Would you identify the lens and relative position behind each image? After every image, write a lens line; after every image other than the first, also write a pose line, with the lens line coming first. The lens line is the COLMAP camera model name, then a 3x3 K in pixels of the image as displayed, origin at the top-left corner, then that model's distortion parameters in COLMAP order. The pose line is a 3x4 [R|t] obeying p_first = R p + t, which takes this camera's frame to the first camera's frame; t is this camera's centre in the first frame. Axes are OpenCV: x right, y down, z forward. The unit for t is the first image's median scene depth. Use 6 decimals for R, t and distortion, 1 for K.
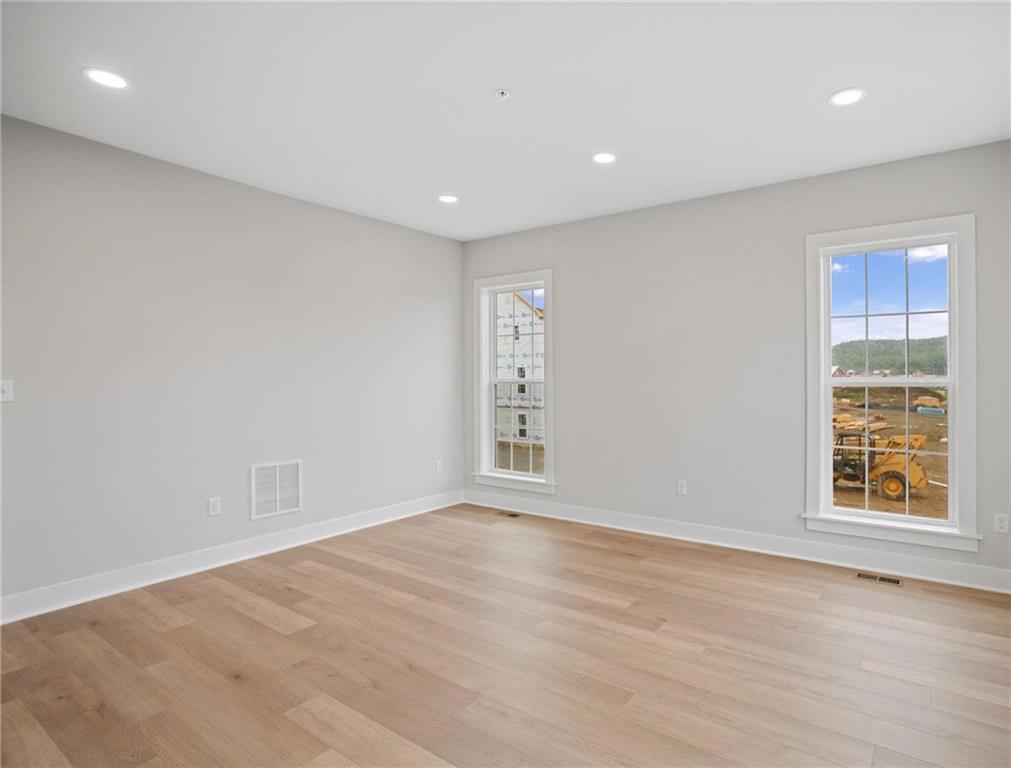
lens RADIAL K [[591.4, 0, 539.9], [0, 591.4, 372.6], [0, 0, 1]] dist [0.008248, 0.005725]
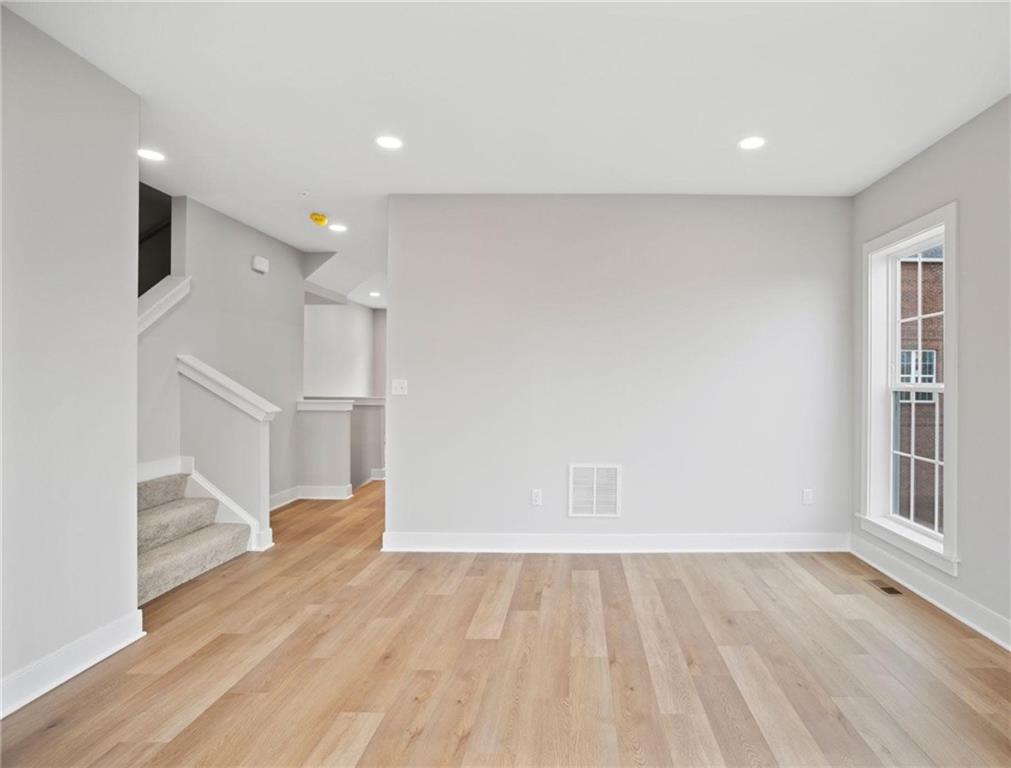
lens RADIAL K [[554.5, 0, 544.8], [0, 554.5, 376.4], [0, 0, 1]] dist [-0.036644, 0.013531]
pose [[0.570197, 0.002740, -0.821503, 0.286439], [0.000735, 0.999992, 0.003846, -0.001026], [0.821507, -0.002797, 0.570191, 0.410511]]
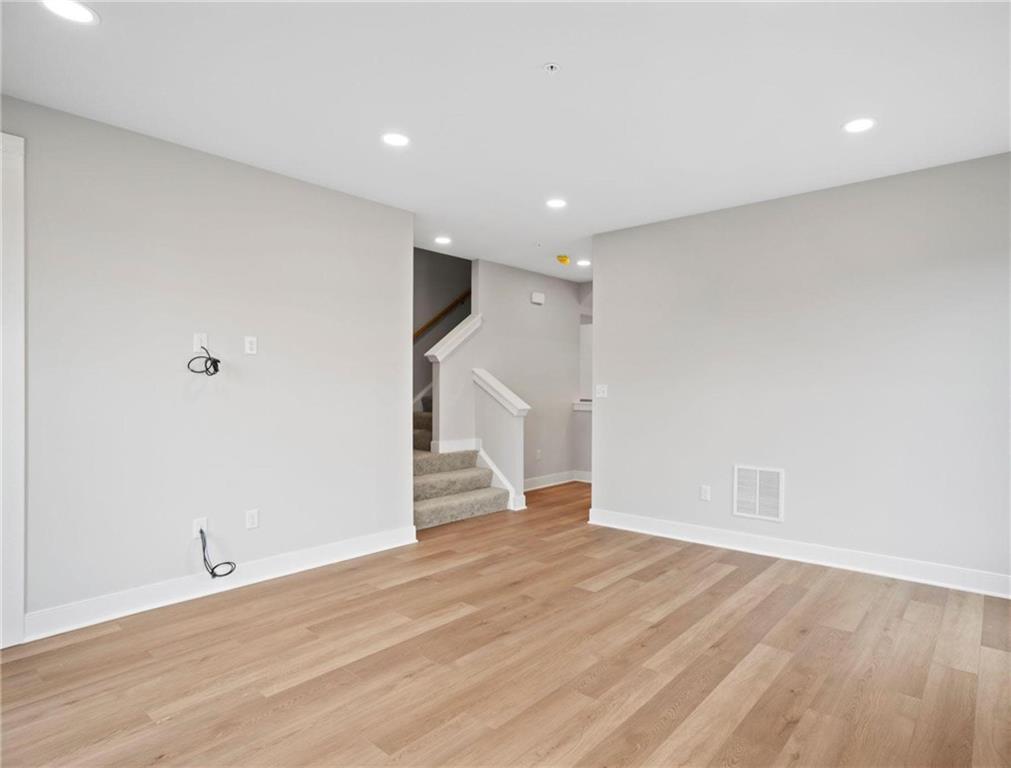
lens RADIAL K [[538.3, 0, 540.3], [0, 538.3, 379.3], [0, 0, 1]] dist [-0.013338, 0.004027]
pose [[-0.055524, -0.004455, -0.998447, 0.518897], [0.011379, 0.999922, -0.005095, 0.000882], [0.998393, -0.011644, -0.055469, 0.701723]]
